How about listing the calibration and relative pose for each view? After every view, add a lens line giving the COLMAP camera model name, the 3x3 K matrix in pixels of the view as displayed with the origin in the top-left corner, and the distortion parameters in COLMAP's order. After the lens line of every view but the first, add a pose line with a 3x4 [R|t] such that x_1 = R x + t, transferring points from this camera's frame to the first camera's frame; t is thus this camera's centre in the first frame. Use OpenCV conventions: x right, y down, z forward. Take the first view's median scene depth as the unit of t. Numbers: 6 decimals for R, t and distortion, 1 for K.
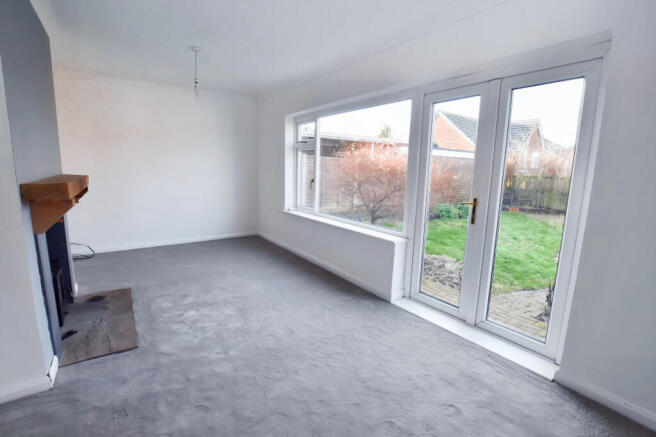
lens RADIAL K [[307.4, 0, 316.2], [0, 307.4, 224.6], [0, 0, 1]] dist [-0.027961, 0.000259]
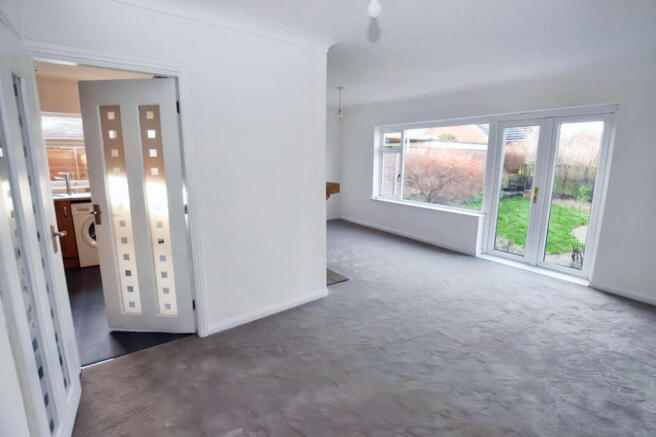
lens RADIAL K [[307.9, 0, 328.0], [0, 307.9, 218.5], [0, 0, 1]] dist [-0.021547, 0.000705]
pose [[0.999449, -0.019712, 0.026688, -0.508536], [0.019316, 0.999701, 0.015002, 0.025472], [-0.026976, -0.014478, 0.999531, -0.484228]]
